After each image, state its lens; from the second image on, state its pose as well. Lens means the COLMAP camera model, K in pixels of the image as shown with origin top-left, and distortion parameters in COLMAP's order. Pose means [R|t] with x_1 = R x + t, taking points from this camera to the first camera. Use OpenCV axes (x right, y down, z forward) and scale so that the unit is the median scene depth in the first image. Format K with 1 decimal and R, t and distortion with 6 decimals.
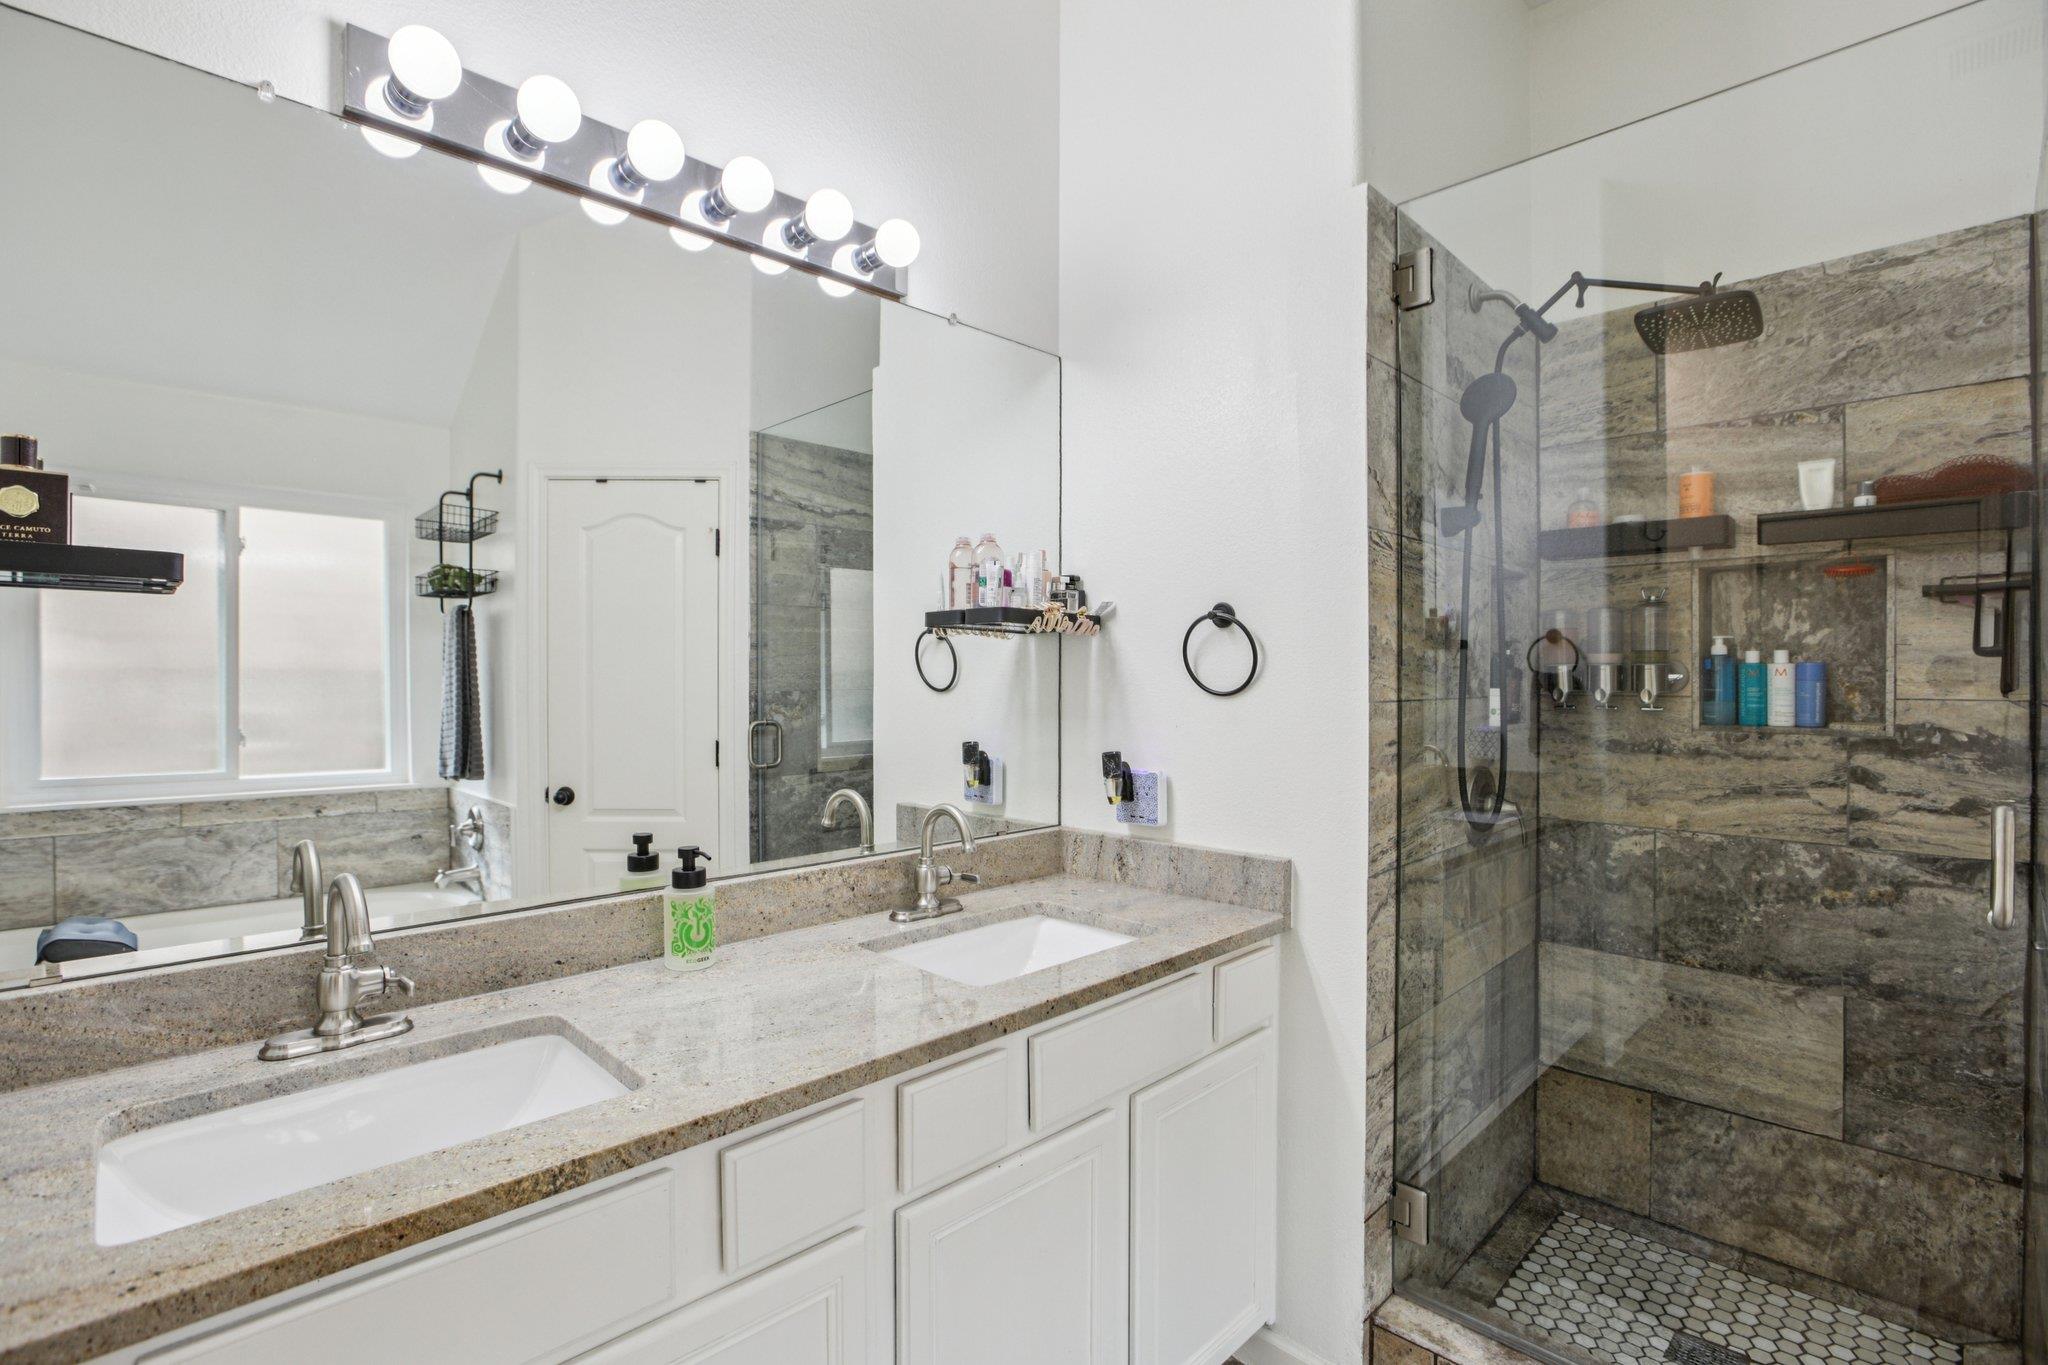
lens RADIAL K [[956.0, 0, 1031.3], [0, 956.0, 675.7], [0, 0, 1]] dist [-0.015663, 0.002717]
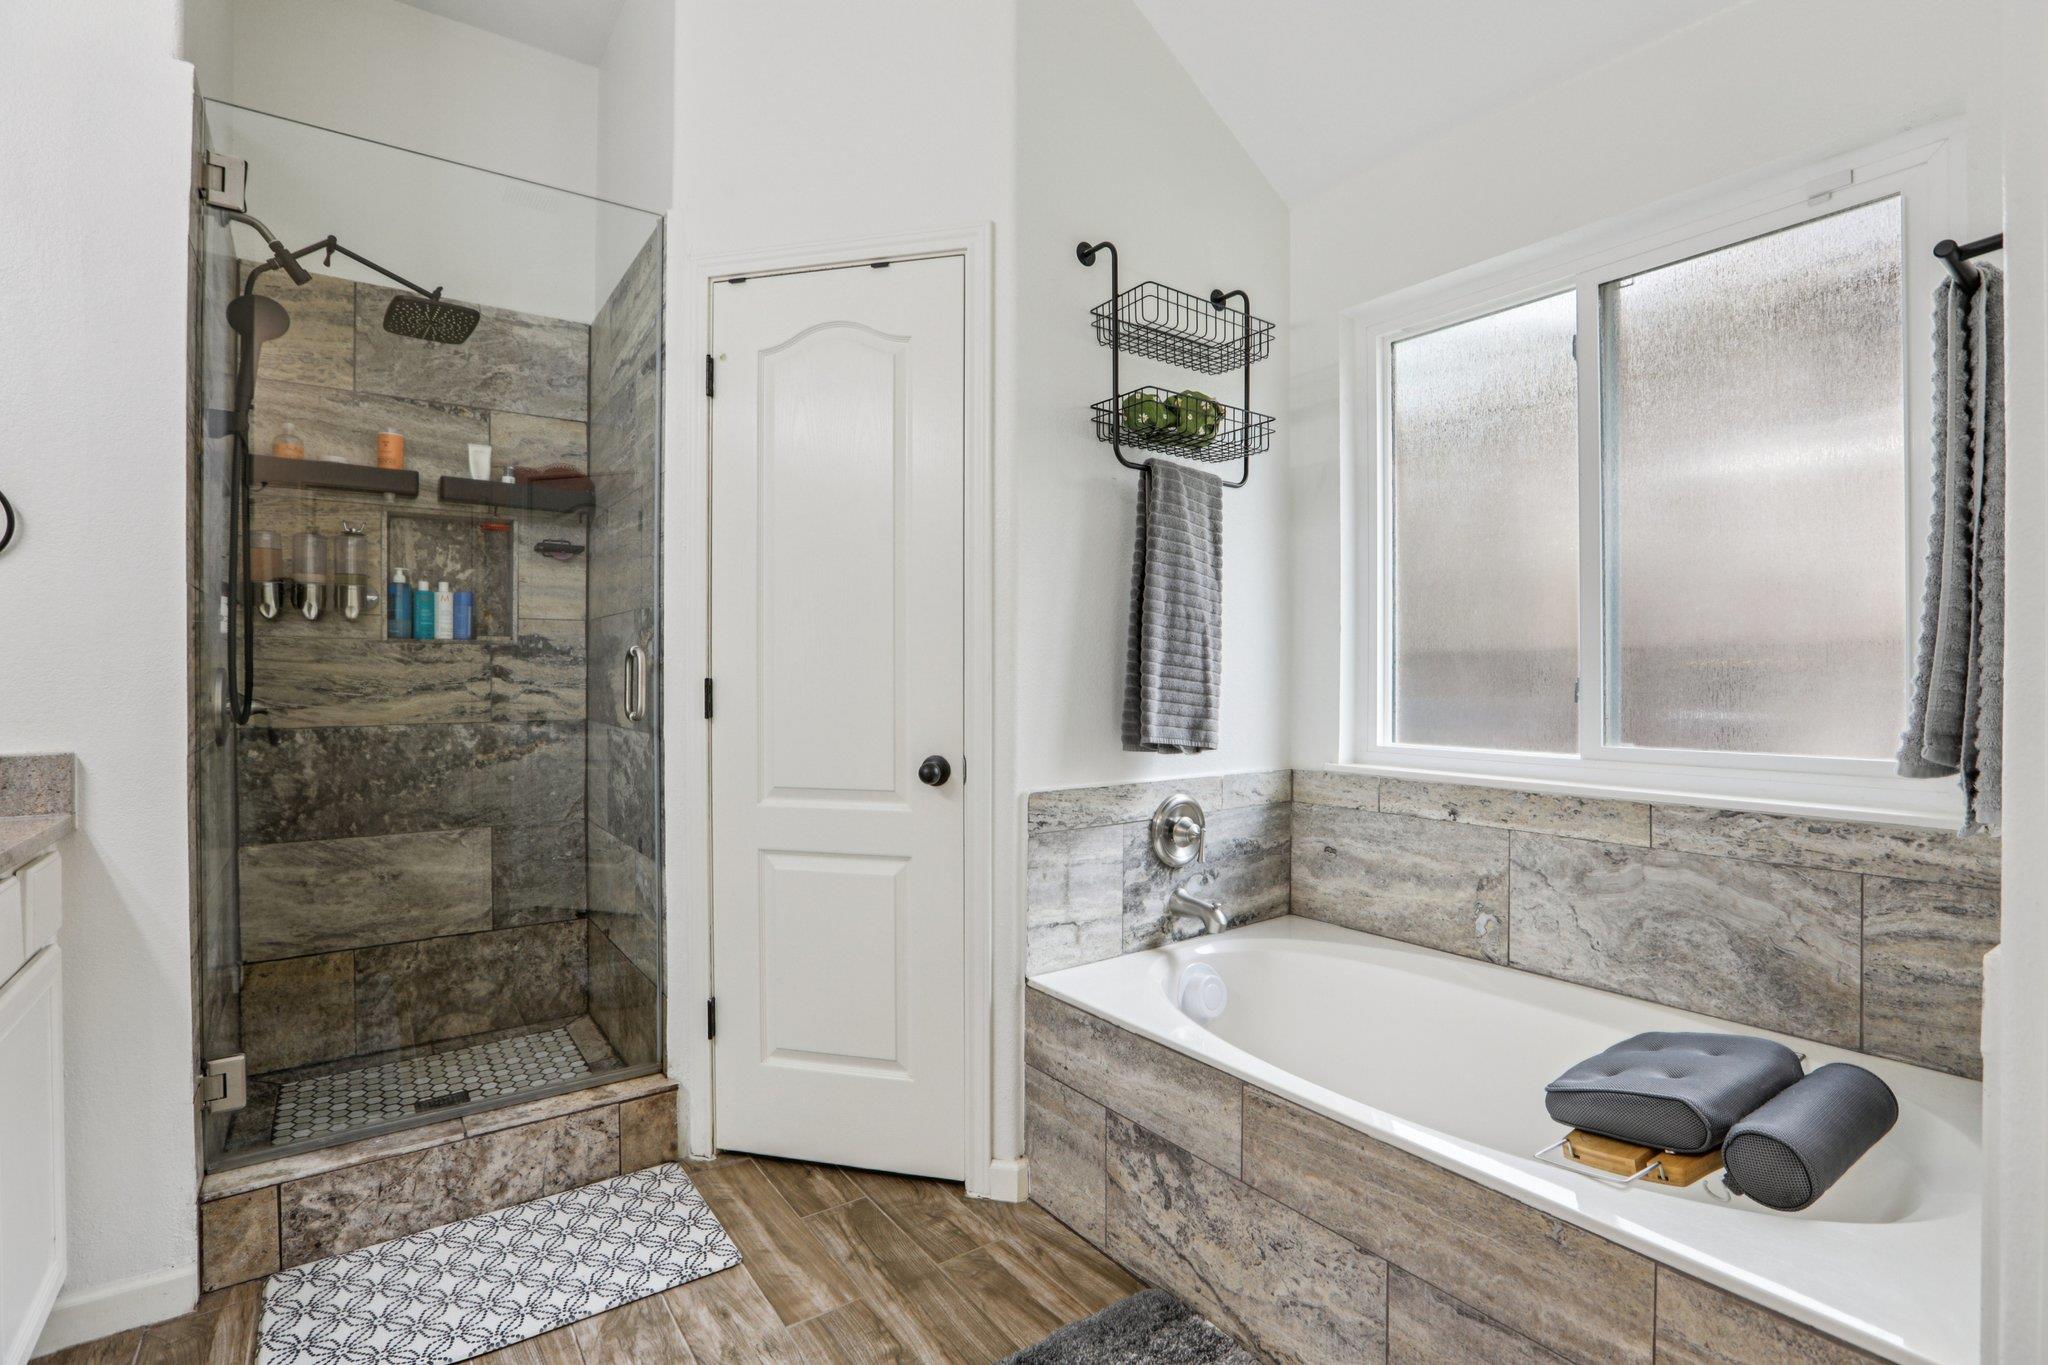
lens RADIAL K [[957.4, 0, 1018.4], [0, 957.4, 675.2], [0, 0, 1]] dist [-0.012122, 0.003730]
pose [[0.167579, -0.007139, 0.985833, -0.406464], [0.008209, 0.999949, 0.005846, 0.105409], [-0.985824, 0.007113, 0.167629, -0.020917]]
